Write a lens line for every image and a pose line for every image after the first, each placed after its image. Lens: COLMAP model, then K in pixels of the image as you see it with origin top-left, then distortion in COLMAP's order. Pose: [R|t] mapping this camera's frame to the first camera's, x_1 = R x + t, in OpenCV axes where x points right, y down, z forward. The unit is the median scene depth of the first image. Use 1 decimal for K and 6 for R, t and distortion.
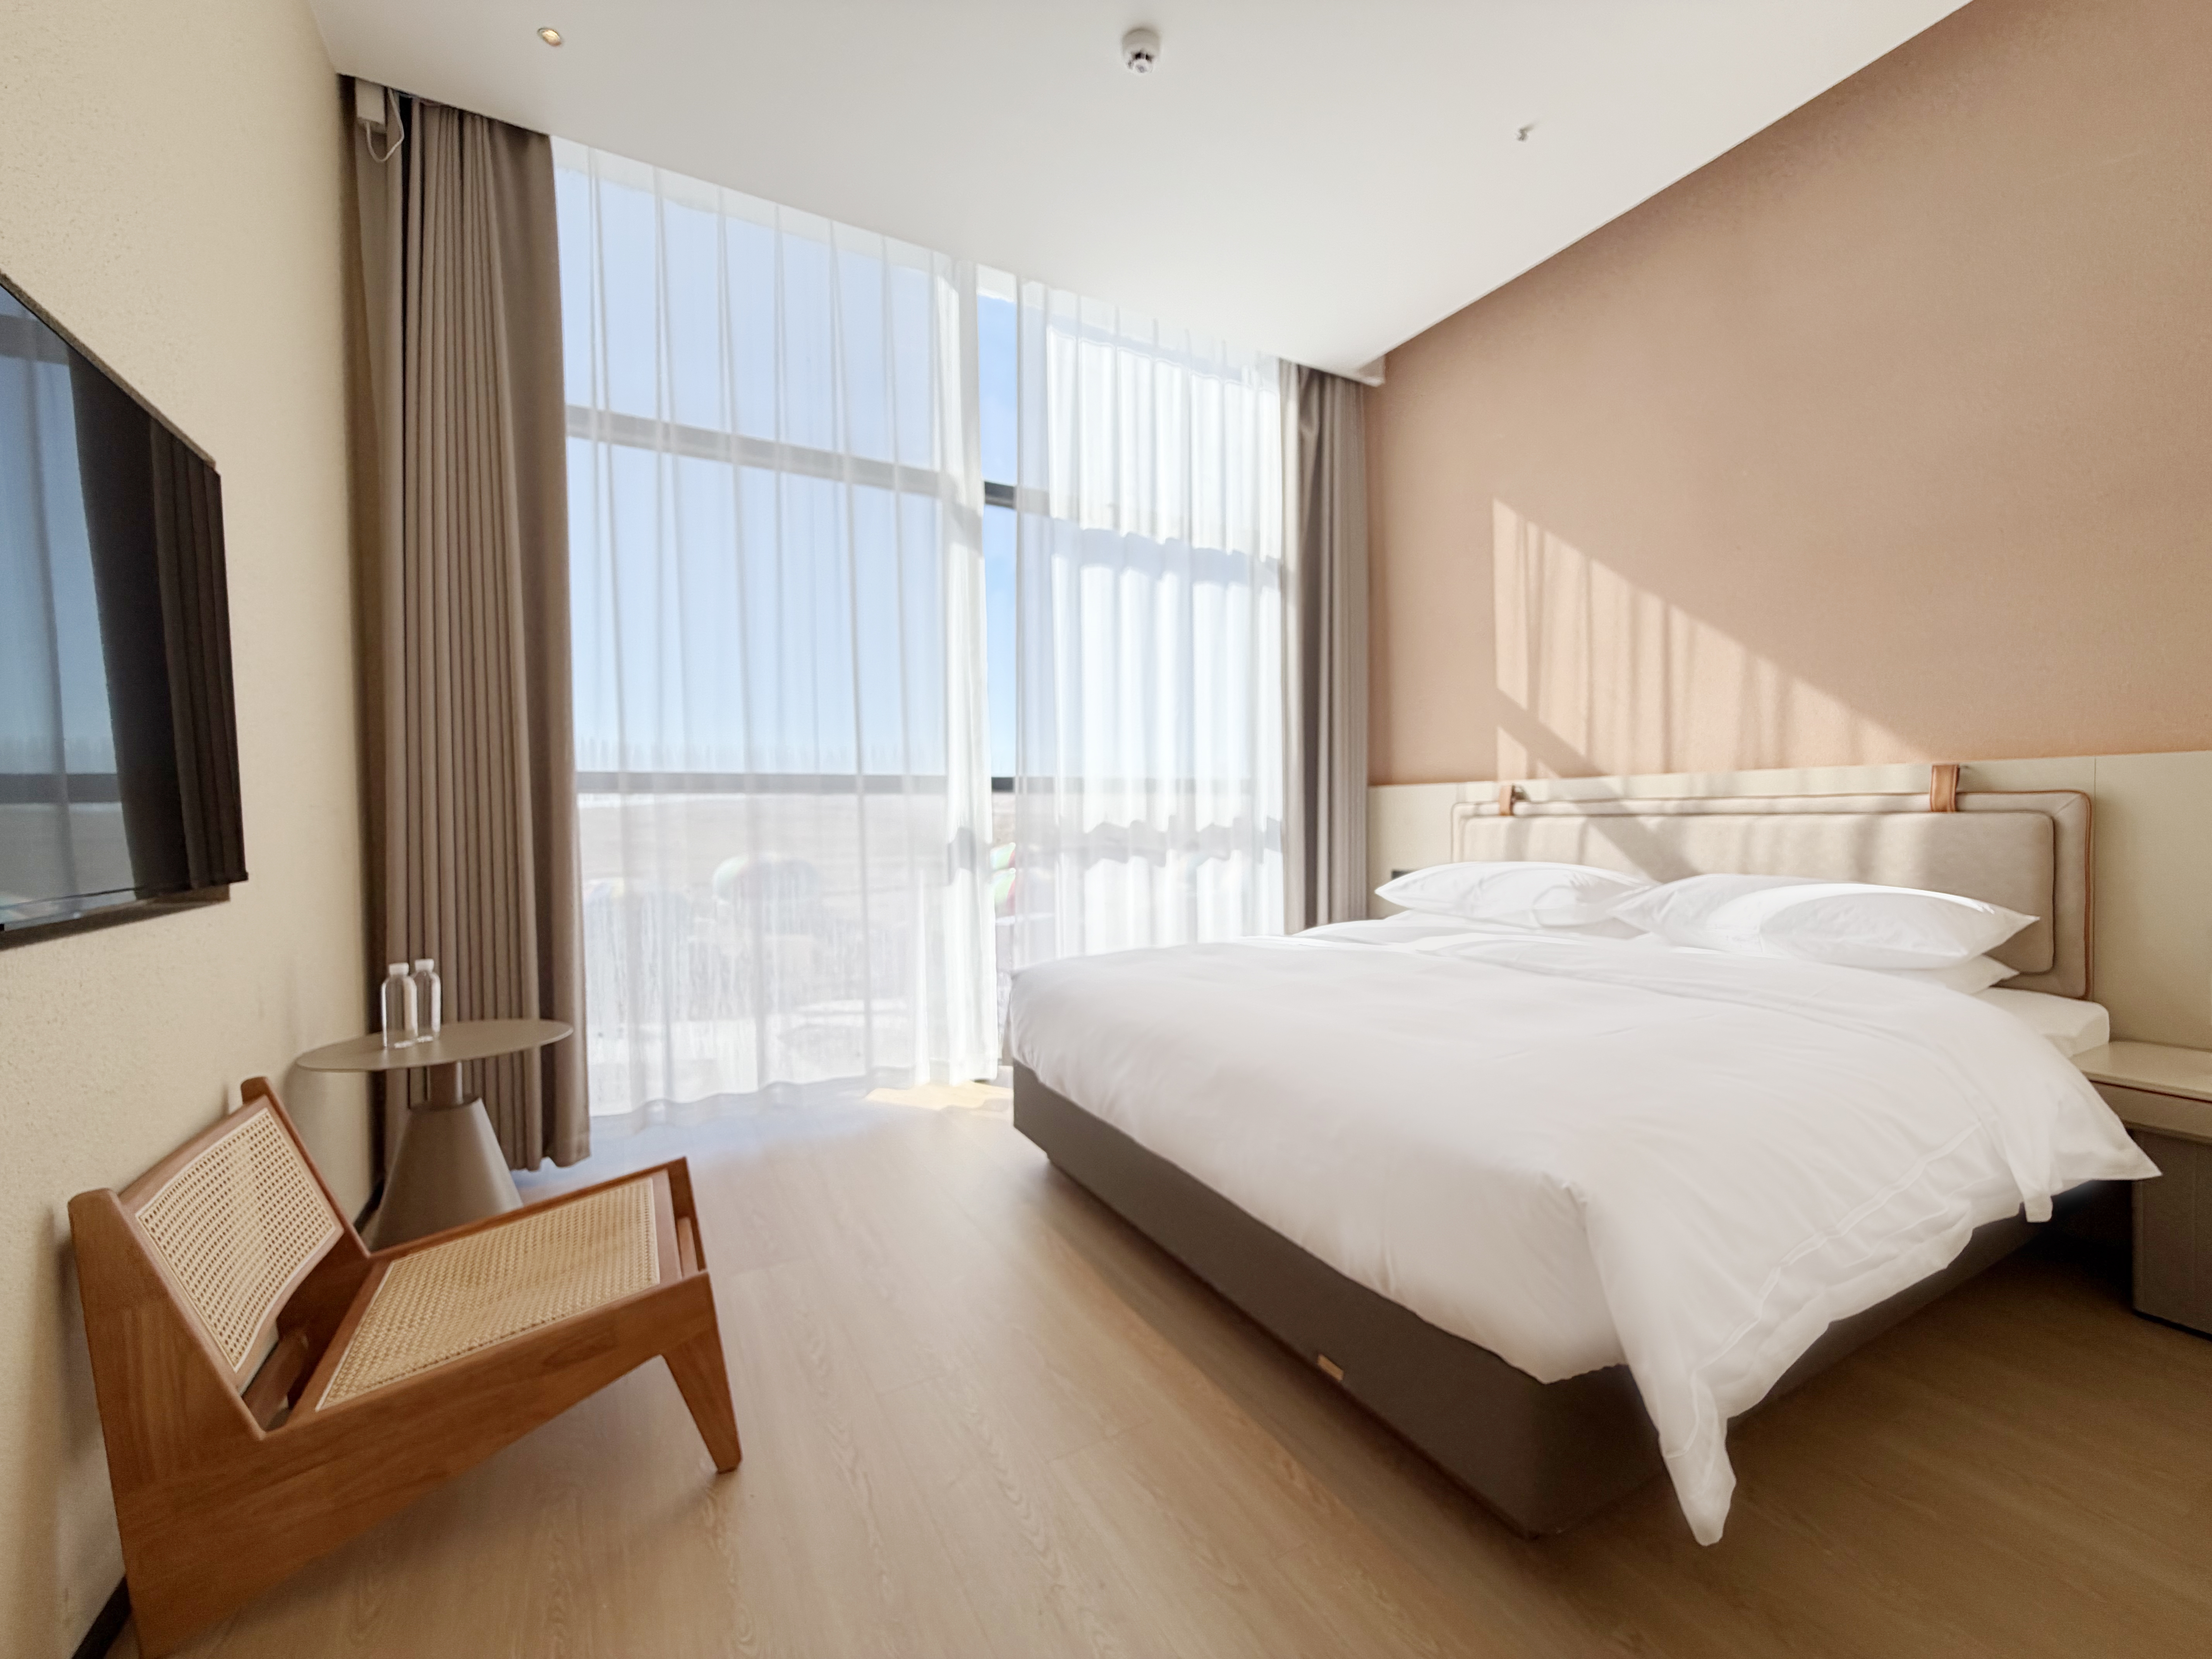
lens RADIAL K [[886.8, 0, 1096.7], [0, 886.8, 833.7], [0, 0, 1]] dist [-0.003016, 0.001419]
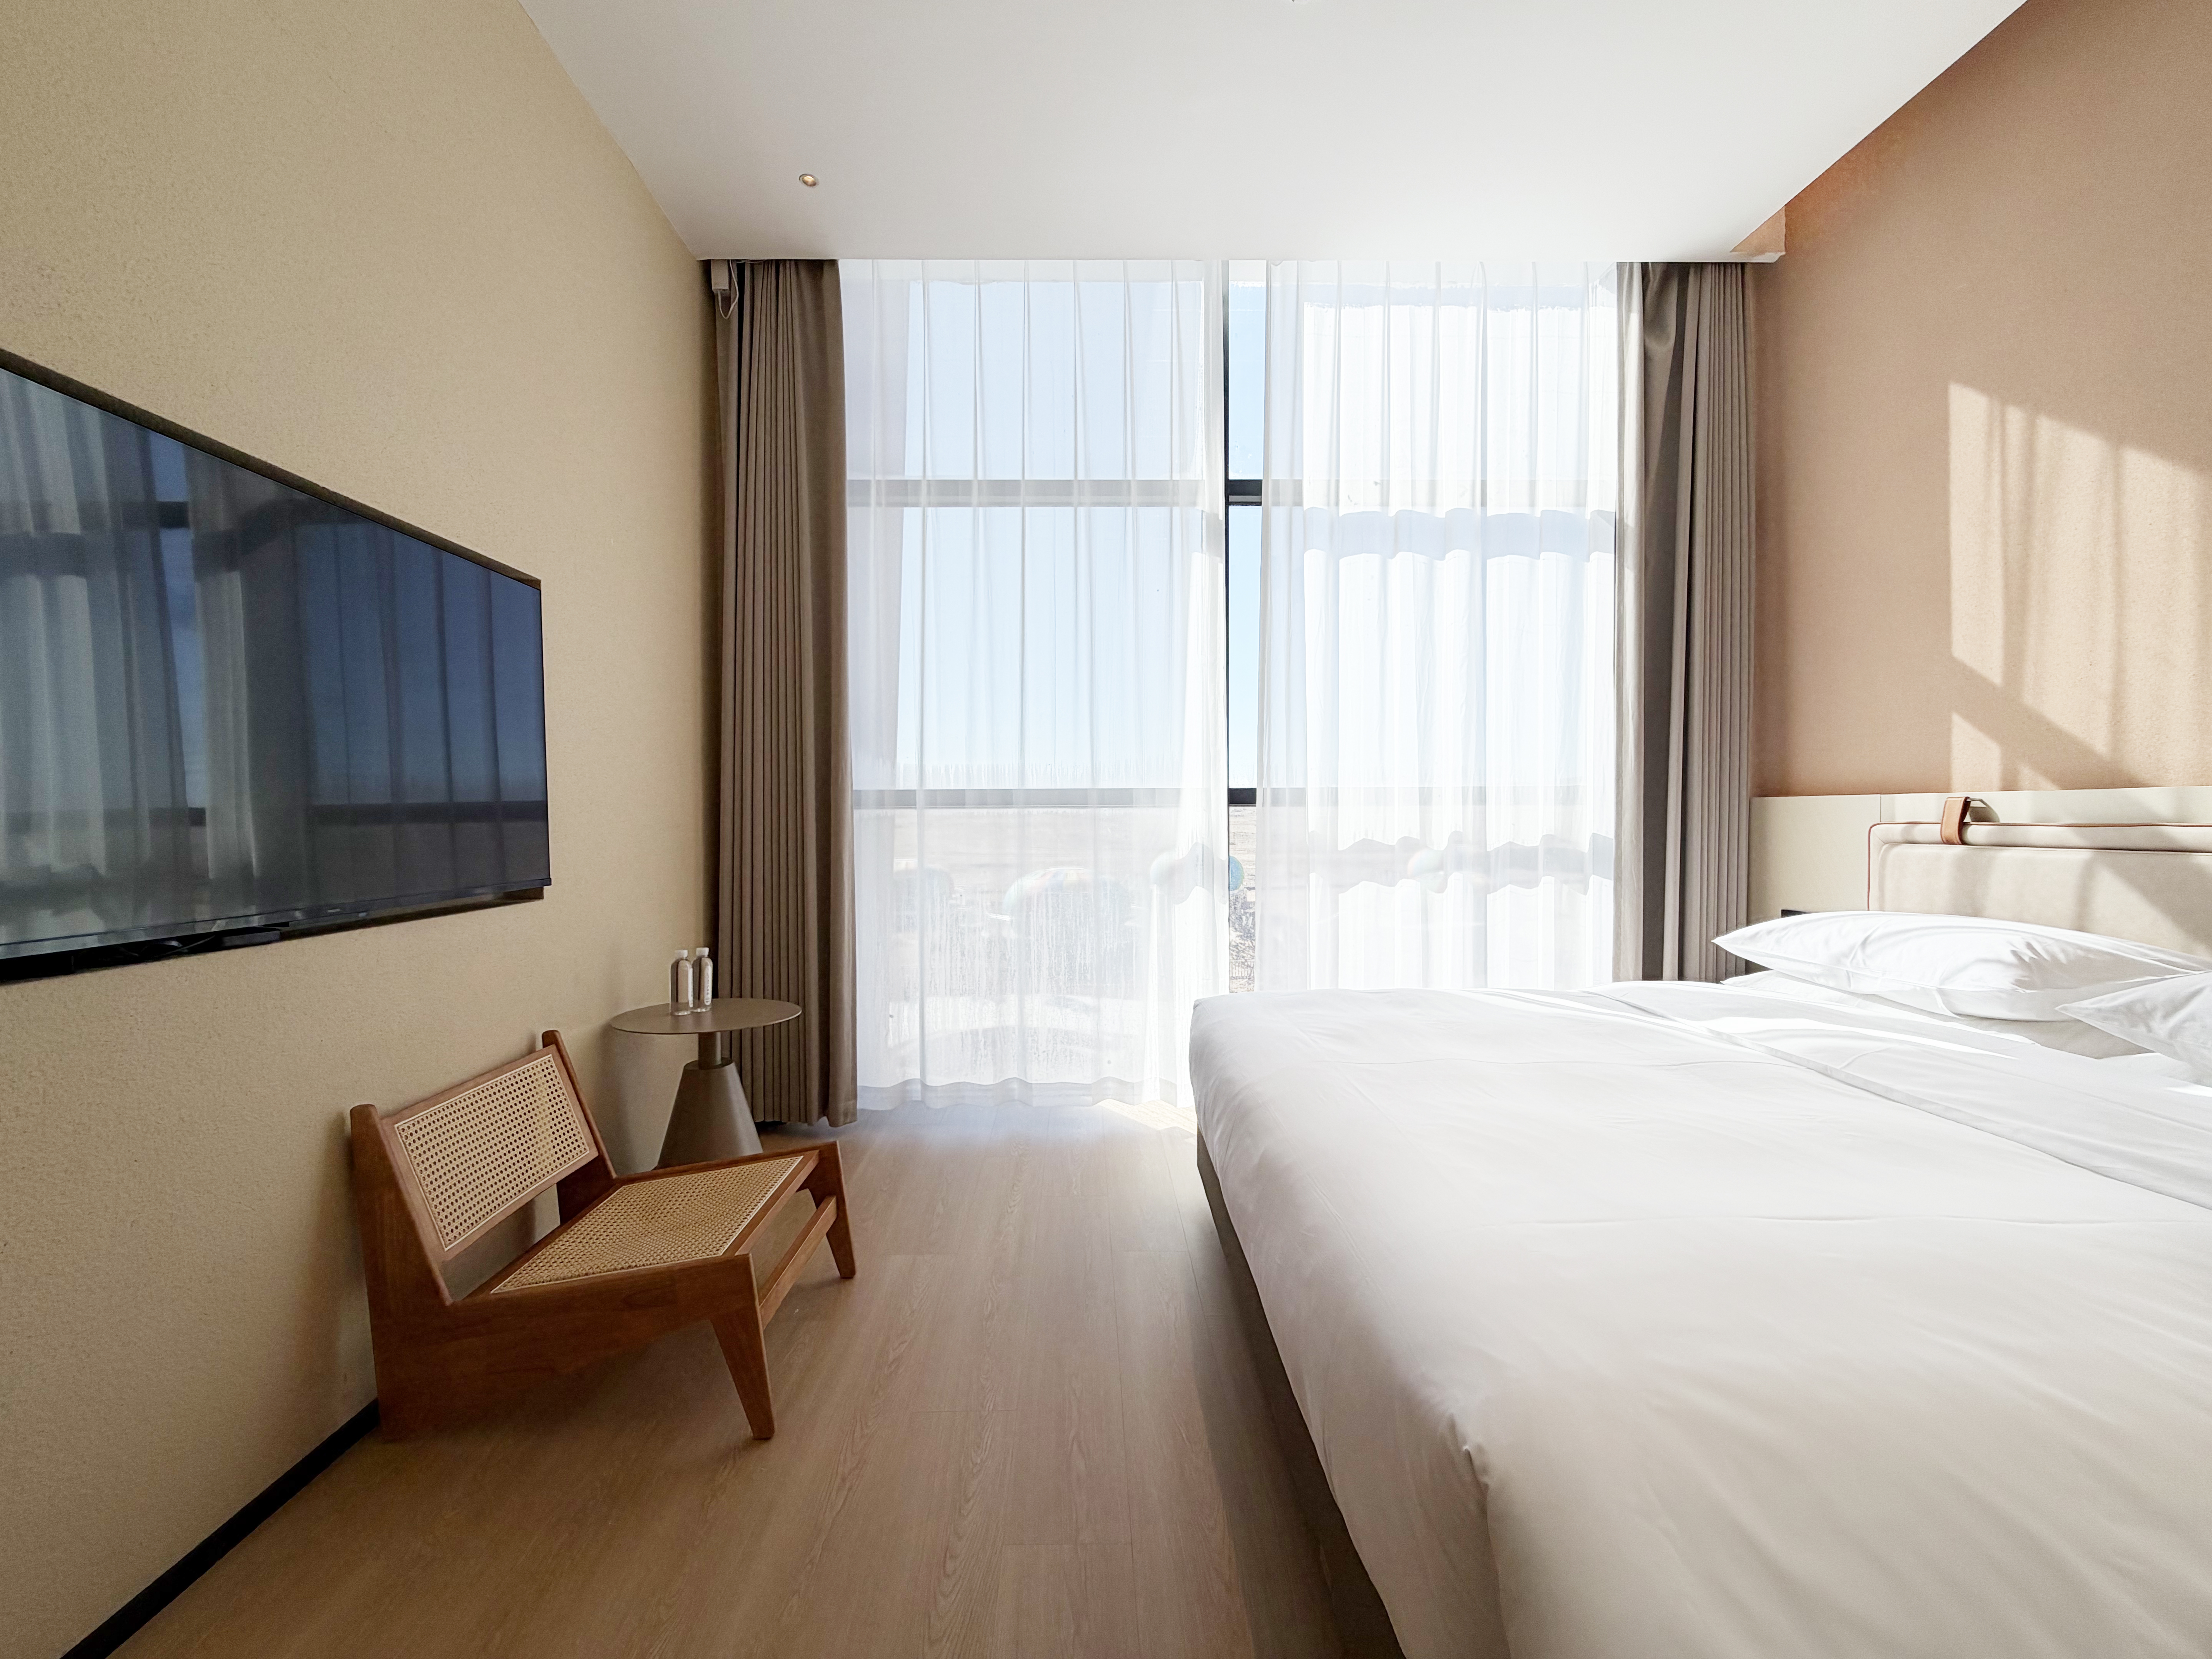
lens RADIAL K [[886.8, 0, 1094.6], [0, 886.8, 820.6], [0, 0, 1]] dist [-0.003016, 0.001419]
pose [[0.883460, 0.012287, -0.468345, 0.212207], [-0.015045, 0.999885, -0.002147, -0.028152], [0.468265, 0.008943, 0.883543, 0.094176]]
